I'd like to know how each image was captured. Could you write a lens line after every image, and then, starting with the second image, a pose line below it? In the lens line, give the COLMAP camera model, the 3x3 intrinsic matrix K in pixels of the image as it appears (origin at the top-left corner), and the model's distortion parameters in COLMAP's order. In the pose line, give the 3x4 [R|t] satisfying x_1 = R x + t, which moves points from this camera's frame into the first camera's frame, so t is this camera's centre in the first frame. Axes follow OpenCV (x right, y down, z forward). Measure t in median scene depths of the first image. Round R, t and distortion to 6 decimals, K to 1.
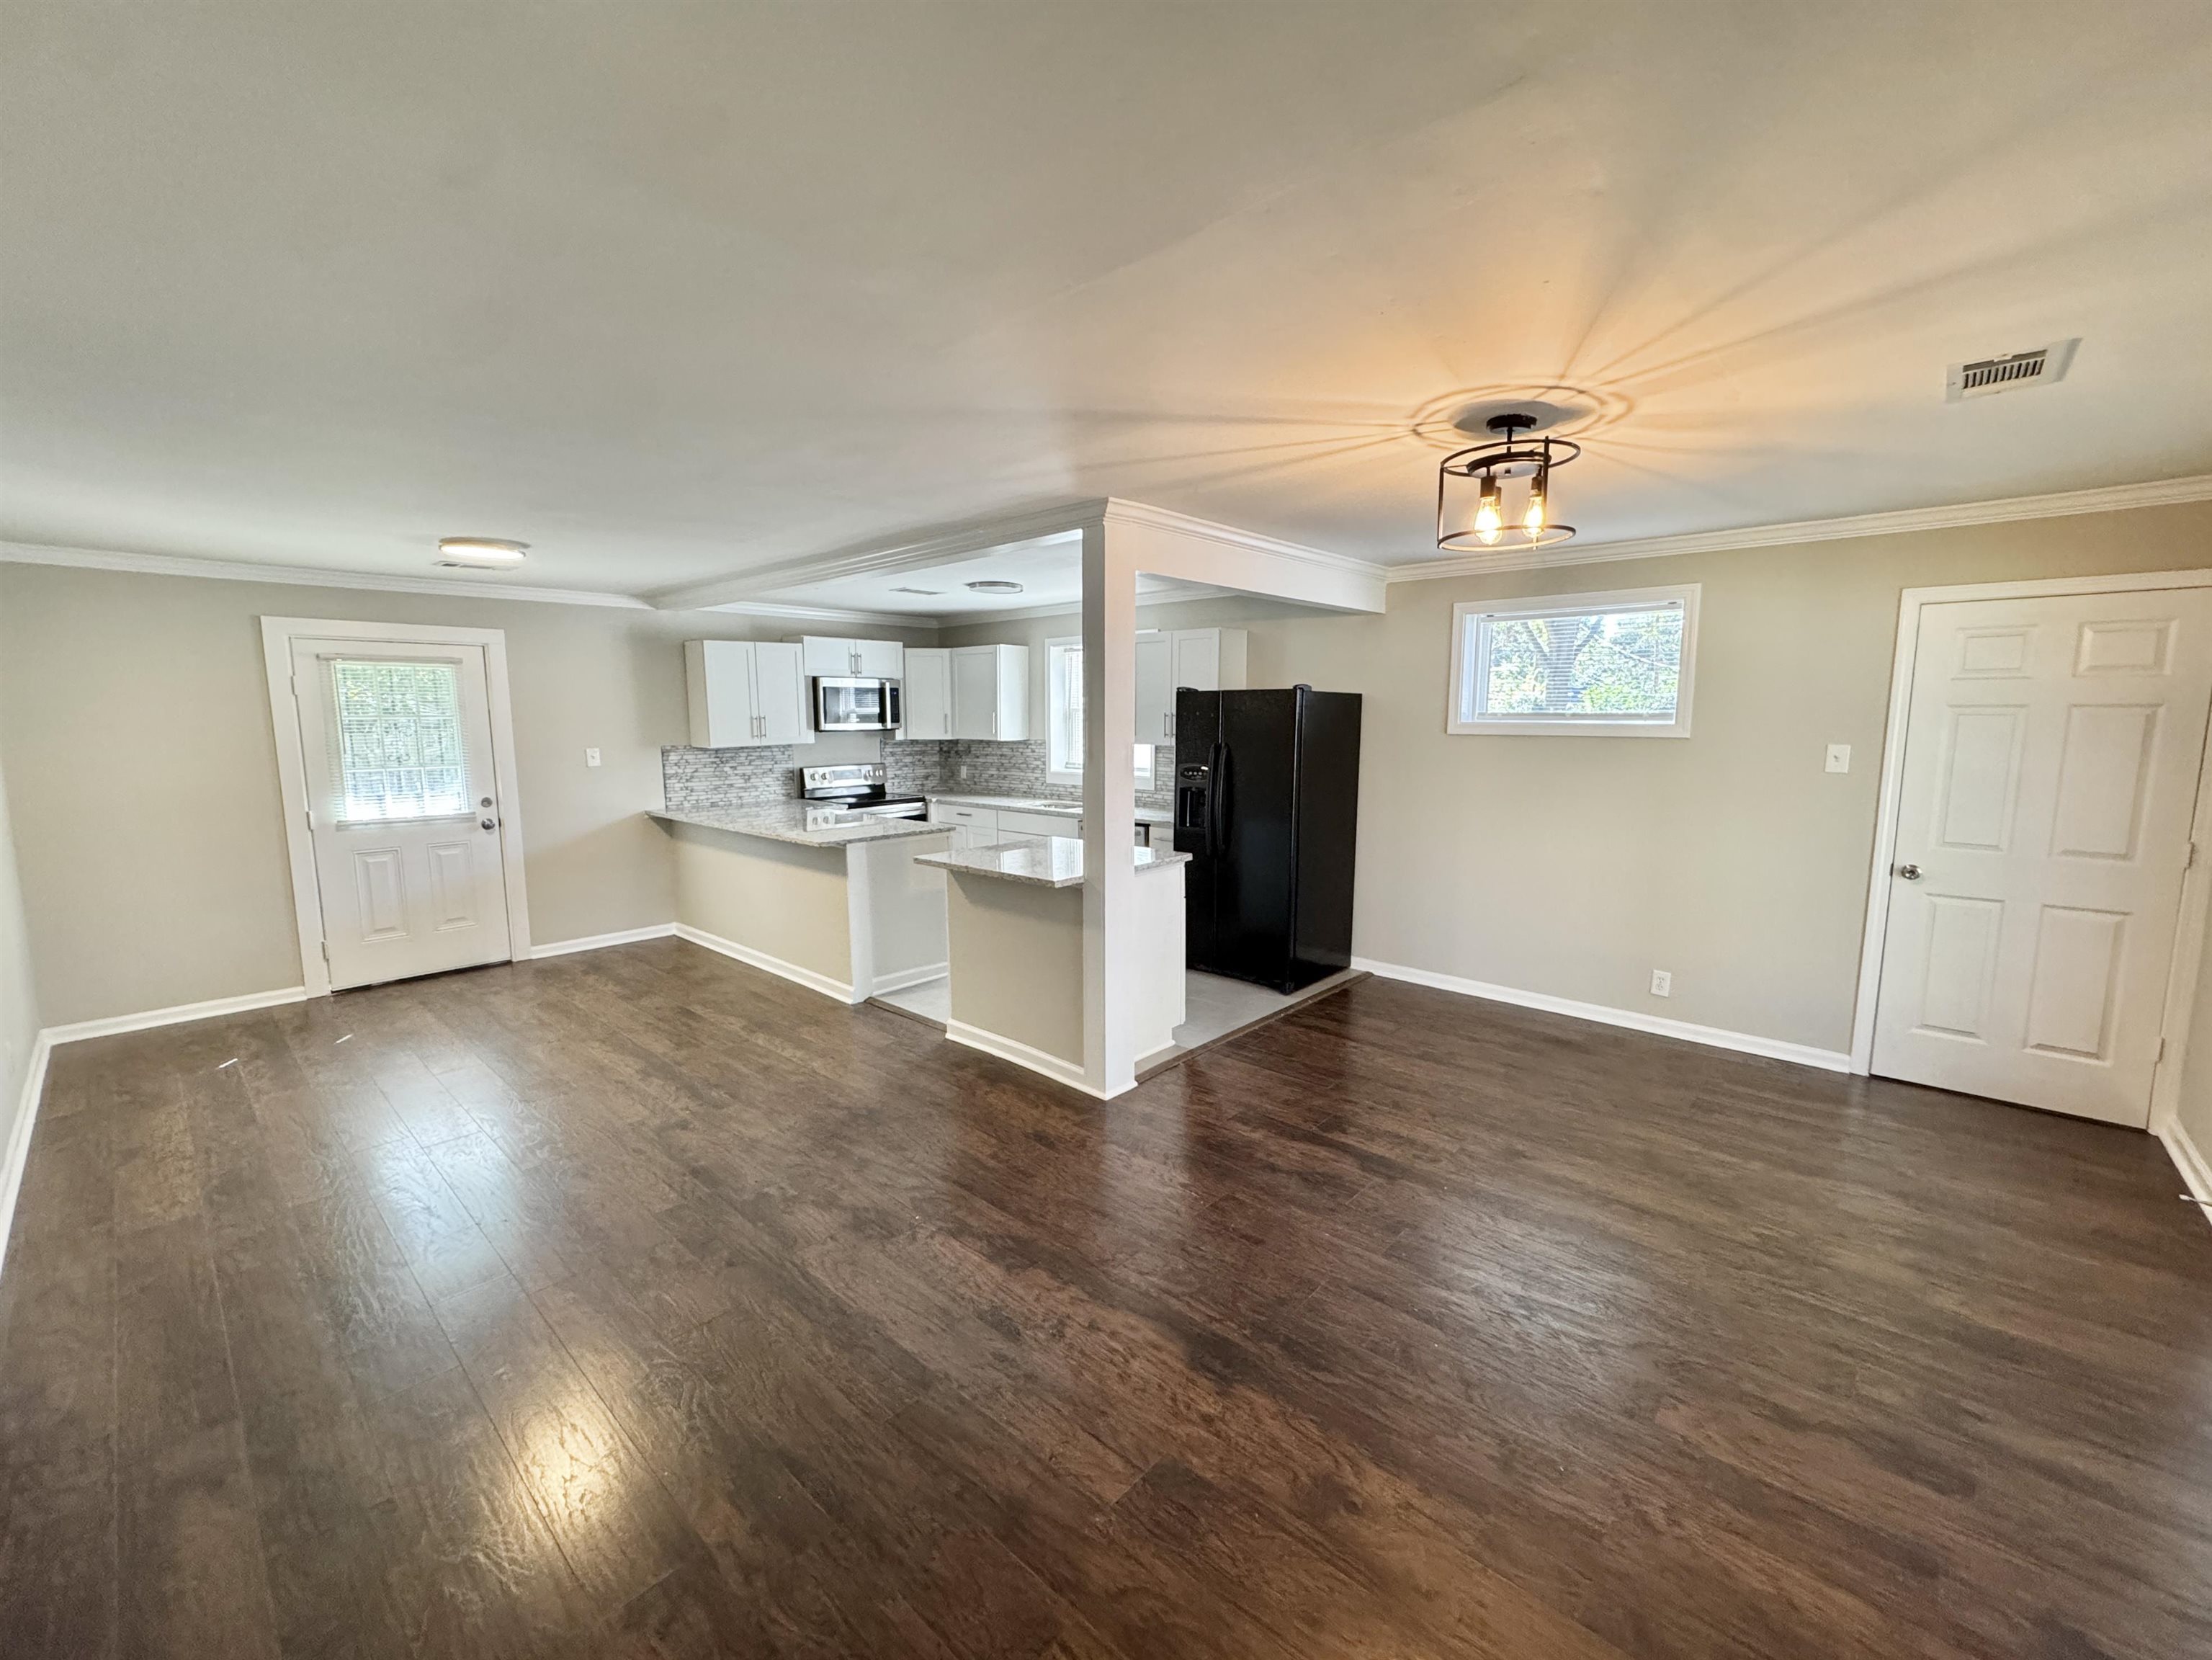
lens RADIAL K [[886.1, 0, 1110.5], [0, 886.1, 828.6], [0, 0, 1]] dist [-0.001327, -0.000345]
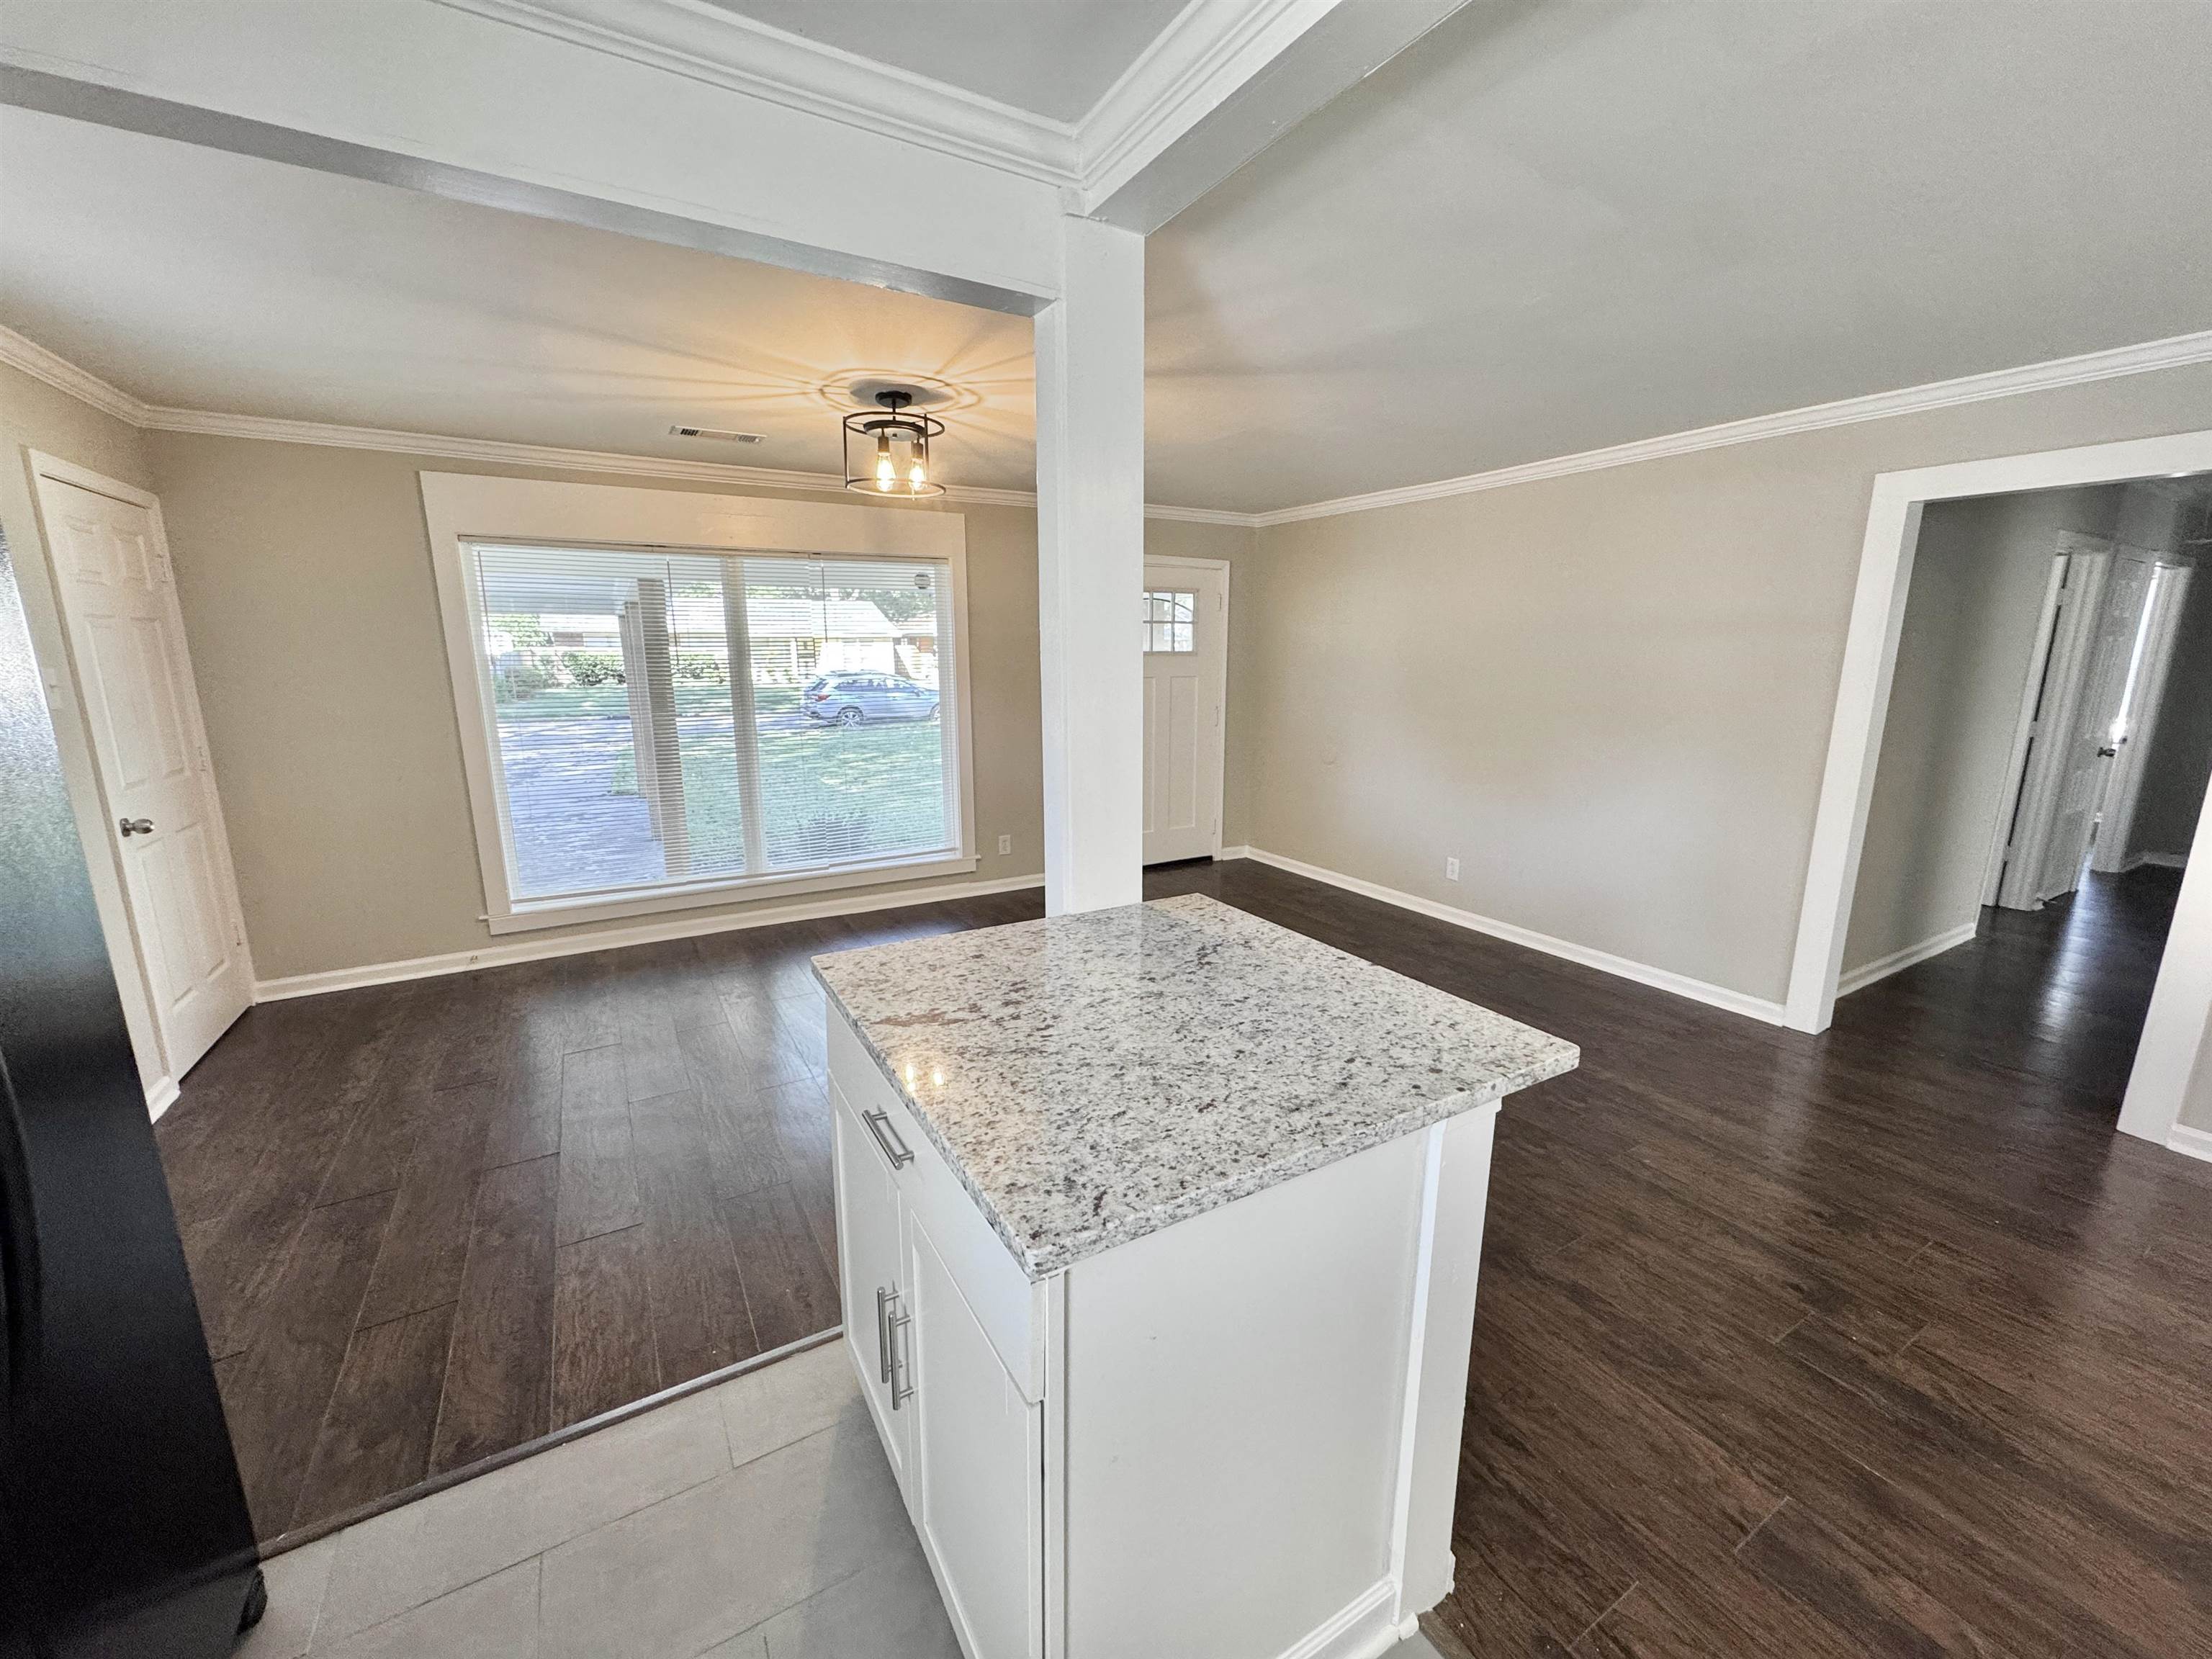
lens RADIAL K [[881.1, 0, 1109.5], [0, 881.1, 830.7], [0, 0, 1]] dist [-0.002914, 0.000183]
pose [[-0.955301, -0.057595, 0.289970, -0.101819], [0.039984, 0.946656, 0.319755, -0.101195], [-0.292918, 0.317057, -0.902039, 0.892251]]
